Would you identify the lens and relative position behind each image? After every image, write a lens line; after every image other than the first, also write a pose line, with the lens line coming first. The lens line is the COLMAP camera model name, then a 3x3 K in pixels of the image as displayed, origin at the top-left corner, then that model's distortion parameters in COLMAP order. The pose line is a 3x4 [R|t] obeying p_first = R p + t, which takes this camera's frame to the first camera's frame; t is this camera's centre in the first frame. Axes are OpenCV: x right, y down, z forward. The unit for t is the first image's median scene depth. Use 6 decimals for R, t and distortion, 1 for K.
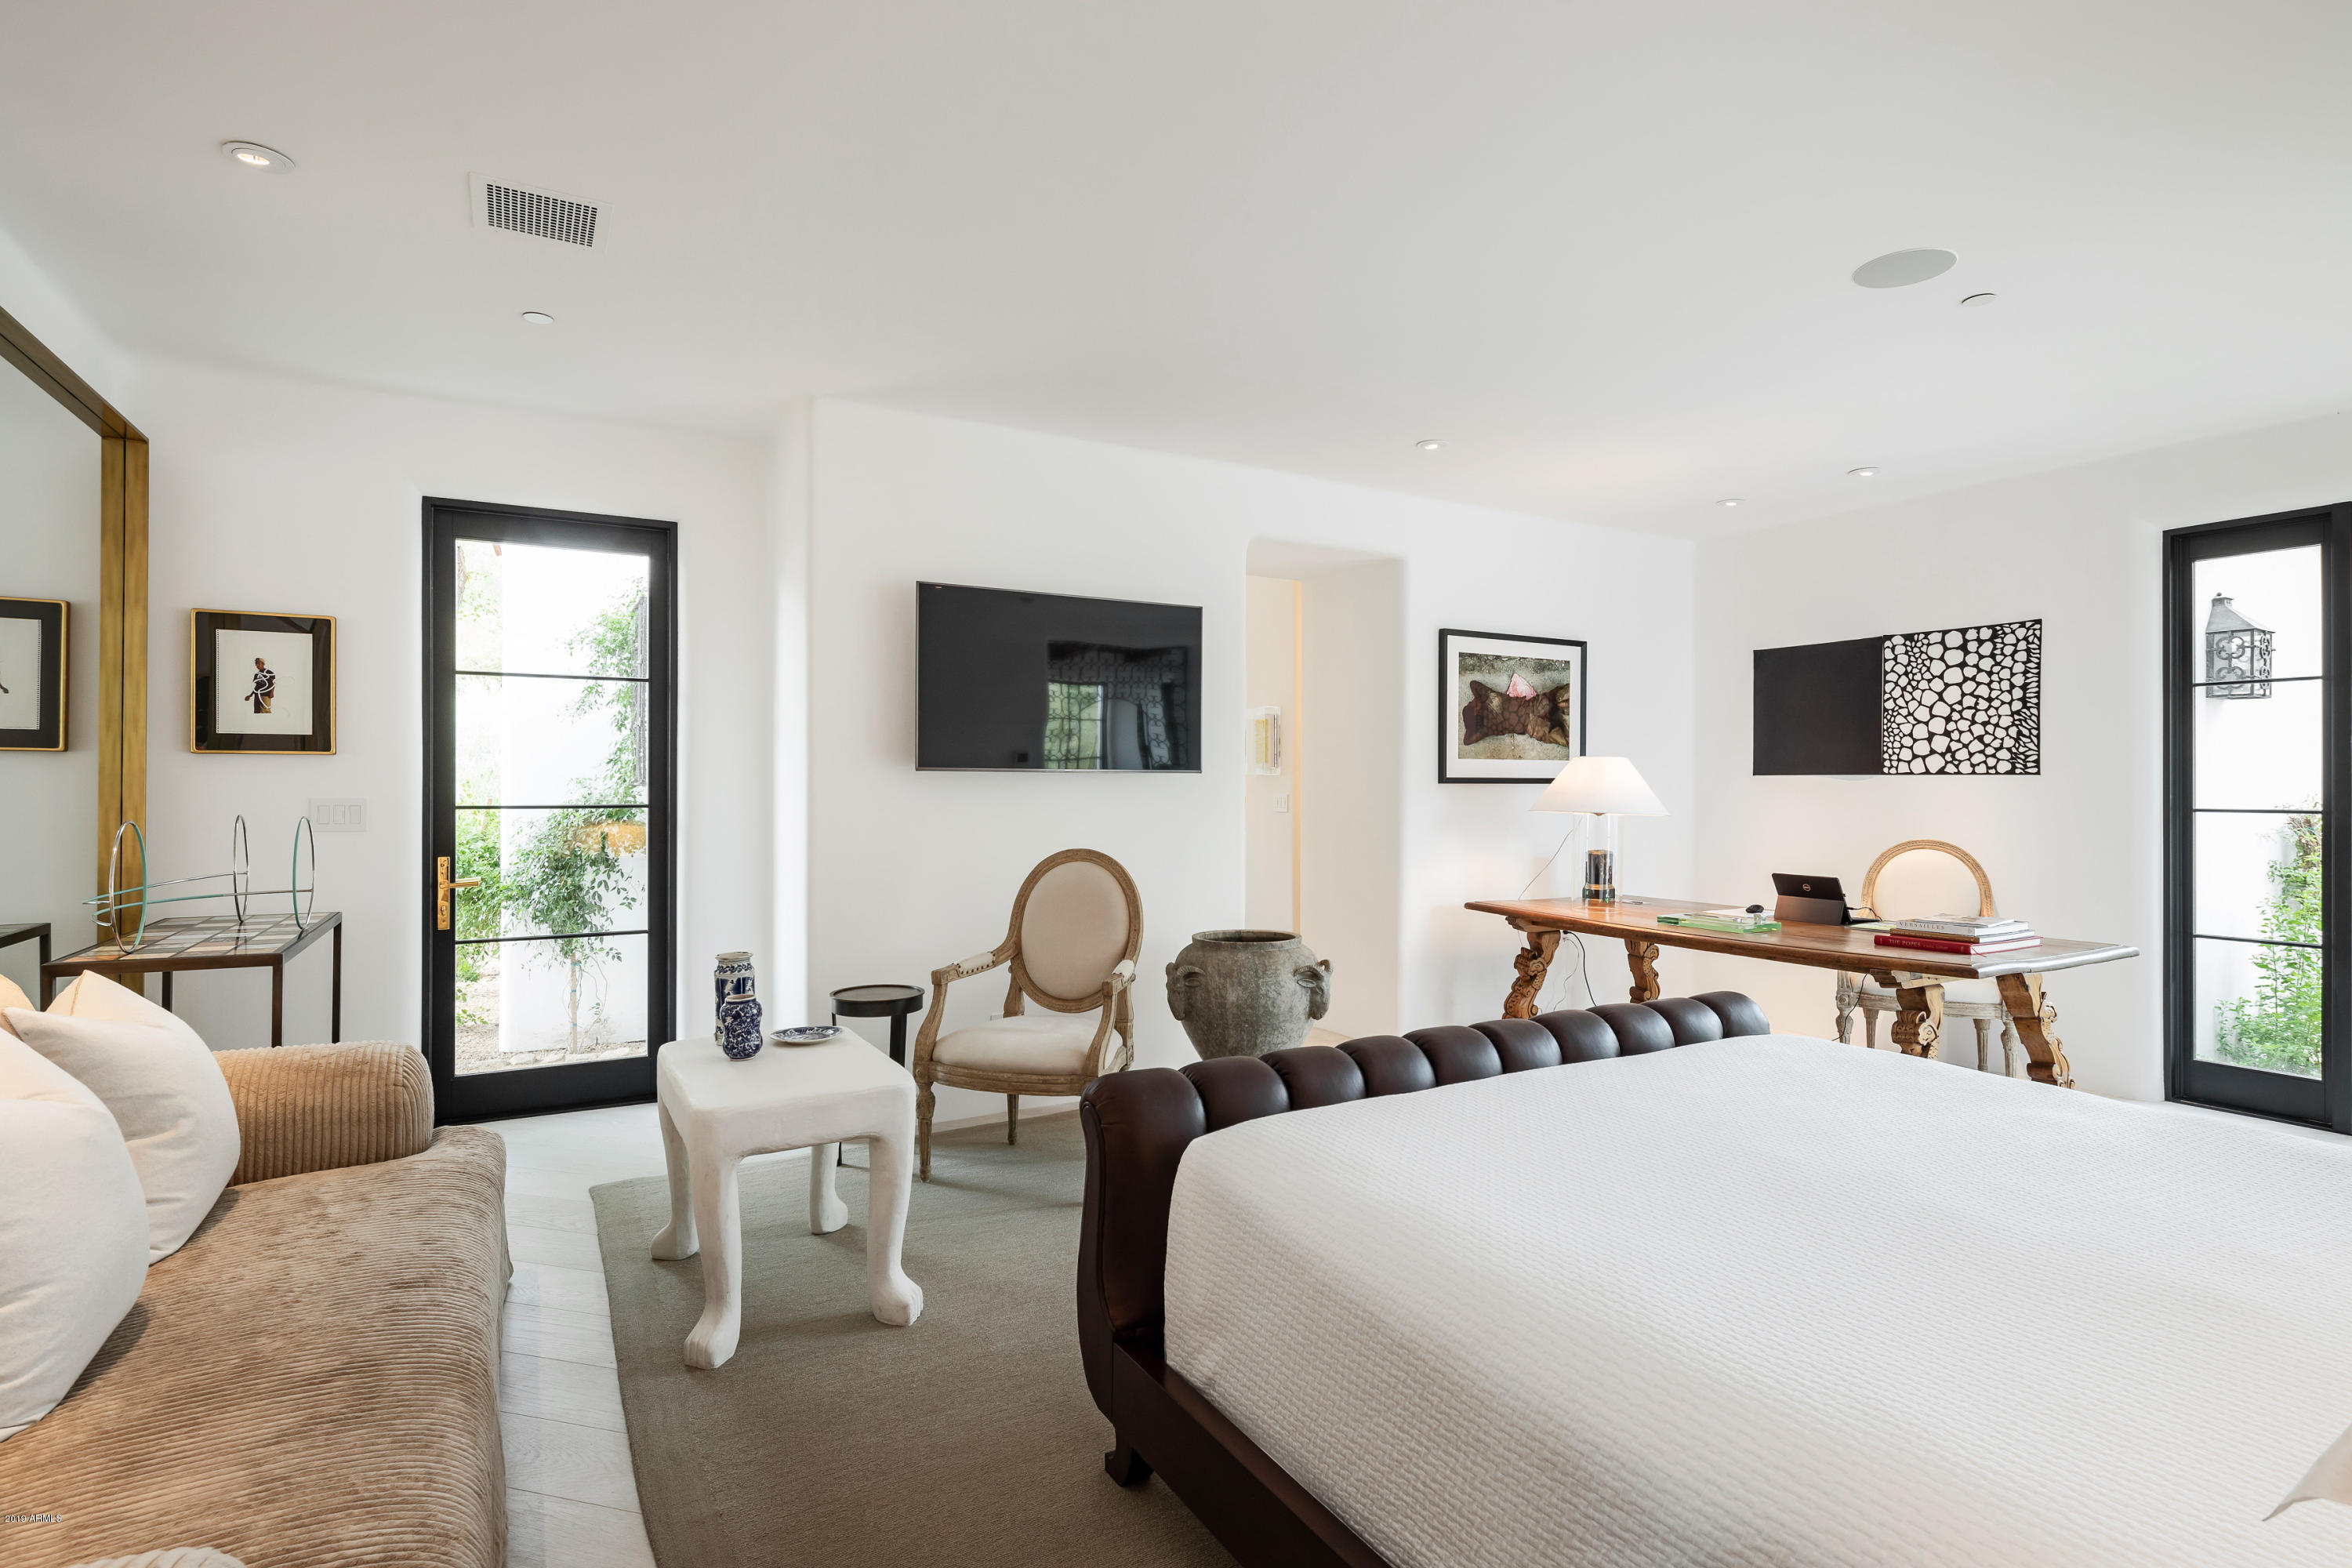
lens RADIAL K [[1138.1, 0, 1187.3], [0, 1138.1, 785.3], [0, 0, 1]] dist [0.004701, 0.000134]
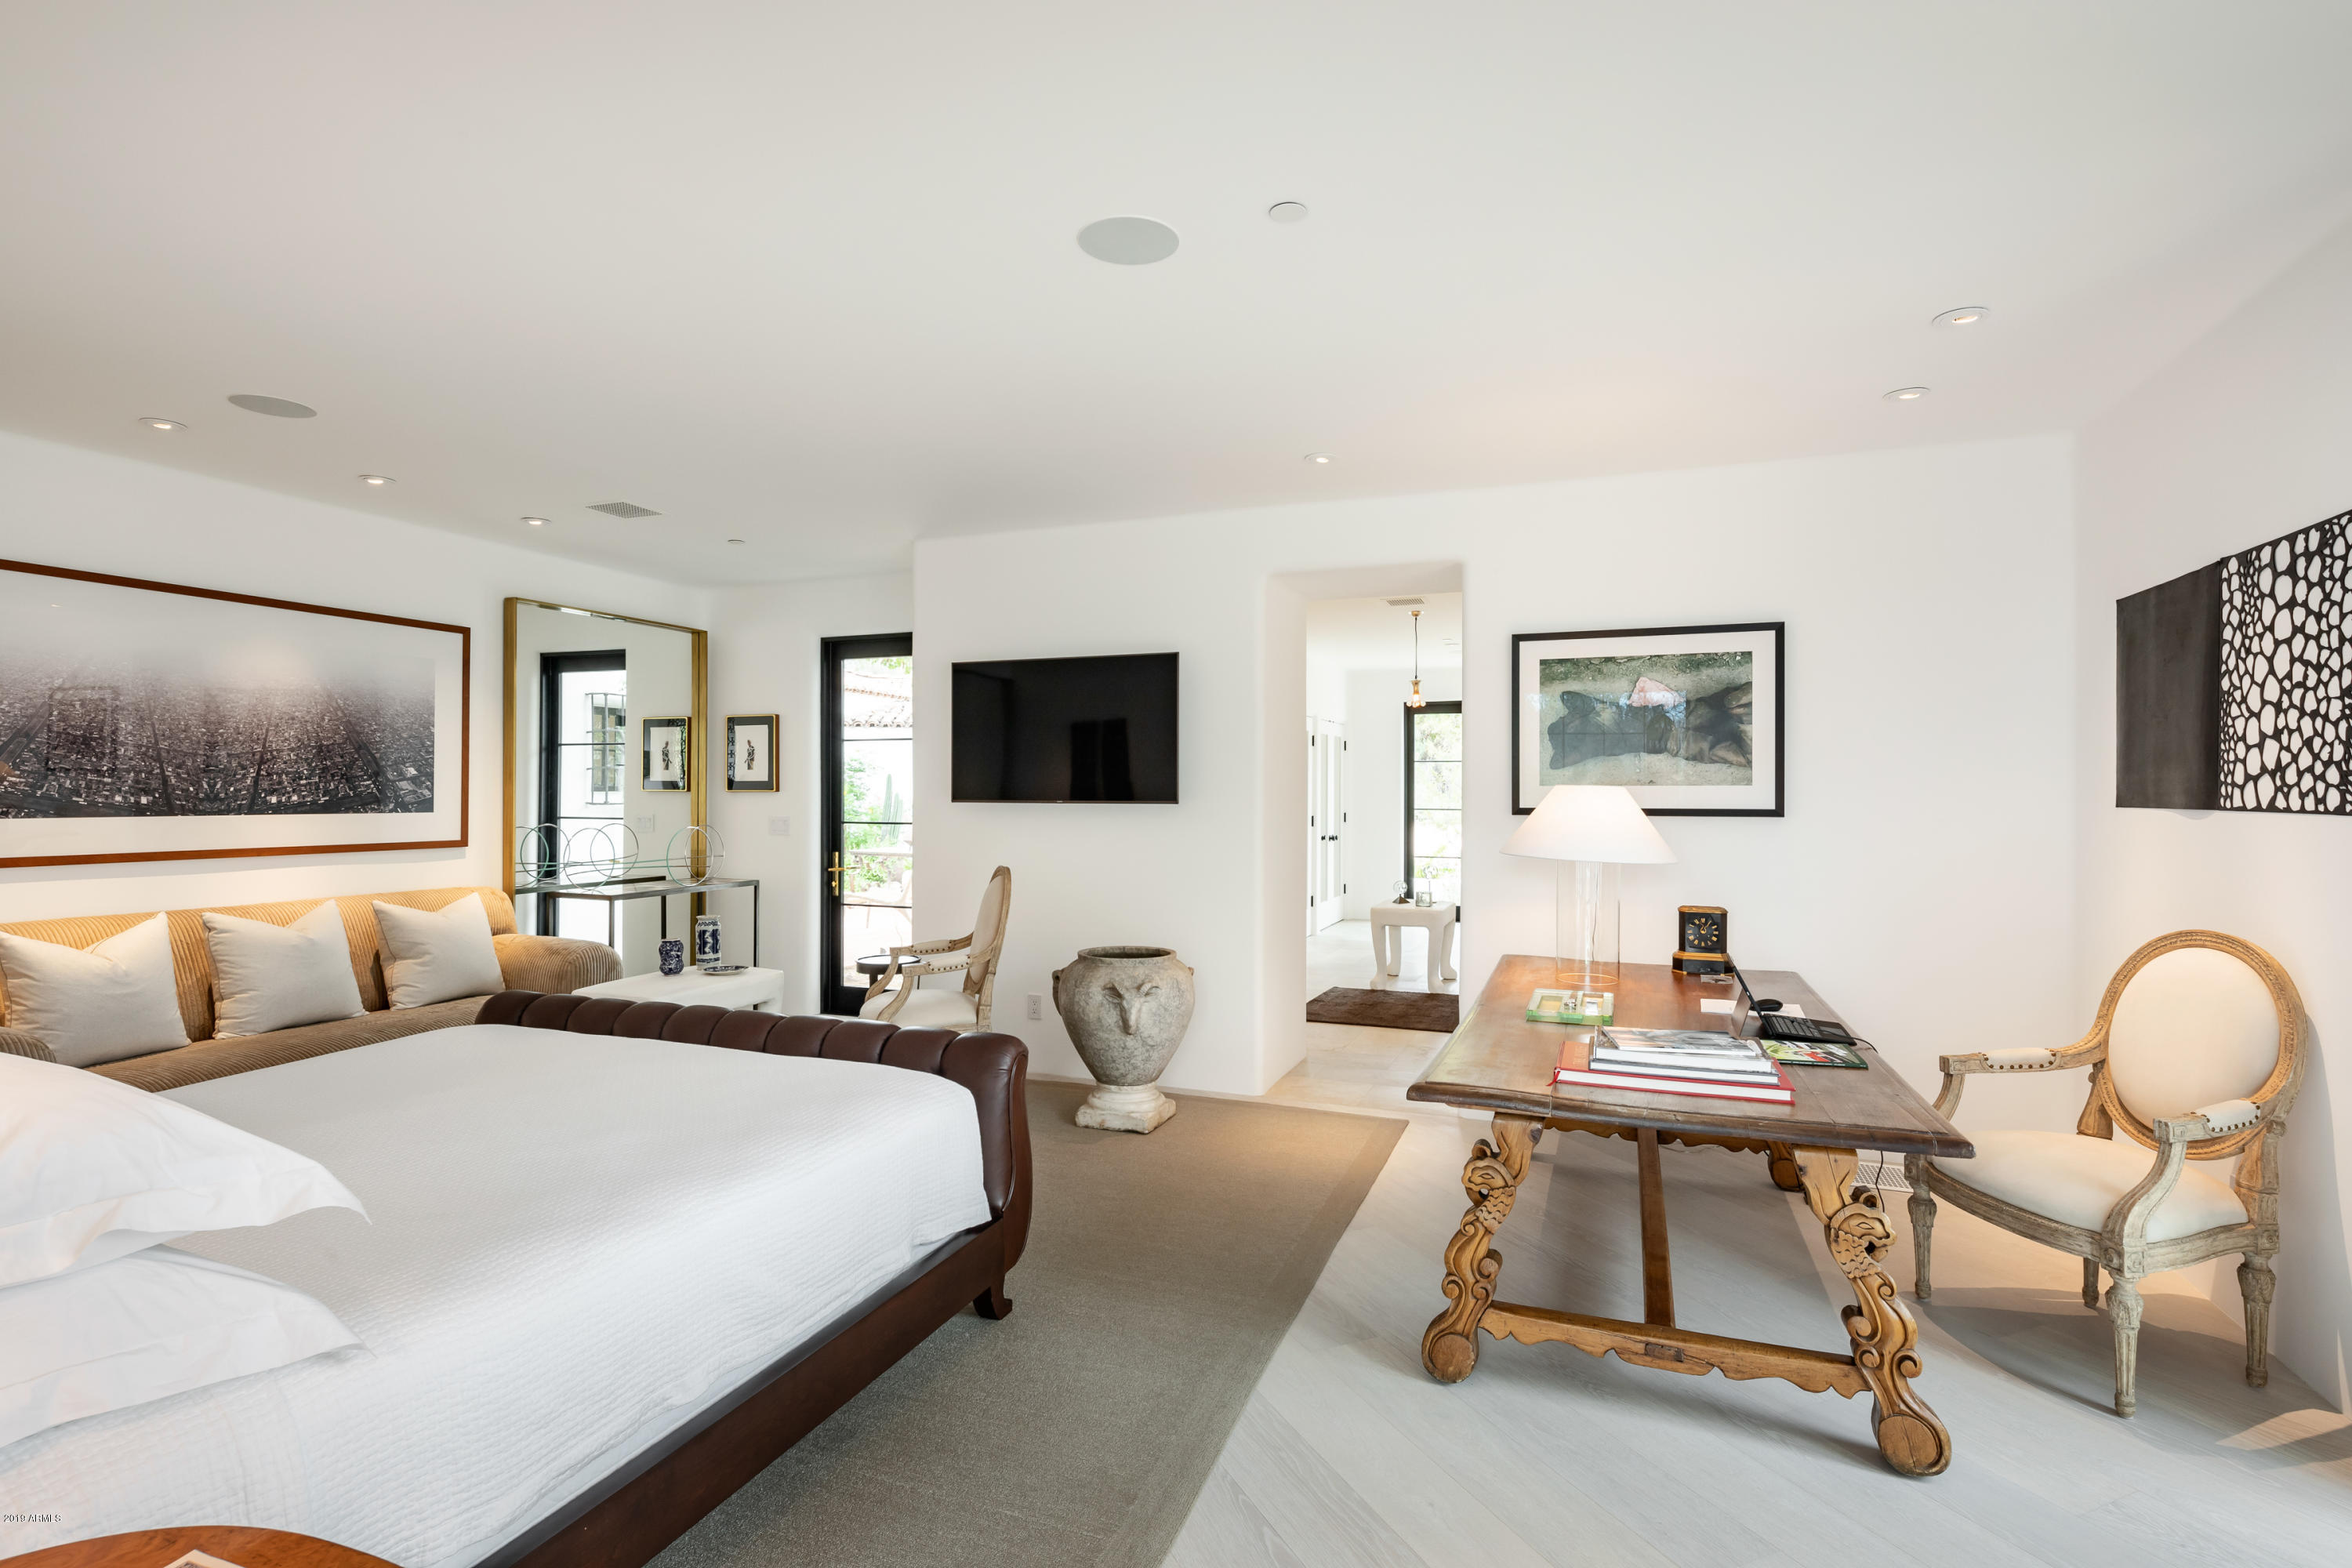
lens RADIAL K [[1138.1, 0, 1187.3], [0, 1138.1, 785.3], [0, 0, 1]] dist [0.004701, 0.000134]
pose [[0.633908, -0.005531, -0.773389, 0.743528], [-0.000937, 0.999968, -0.007919, -0.016895], [0.773408, 0.005745, 0.633882, 0.267399]]
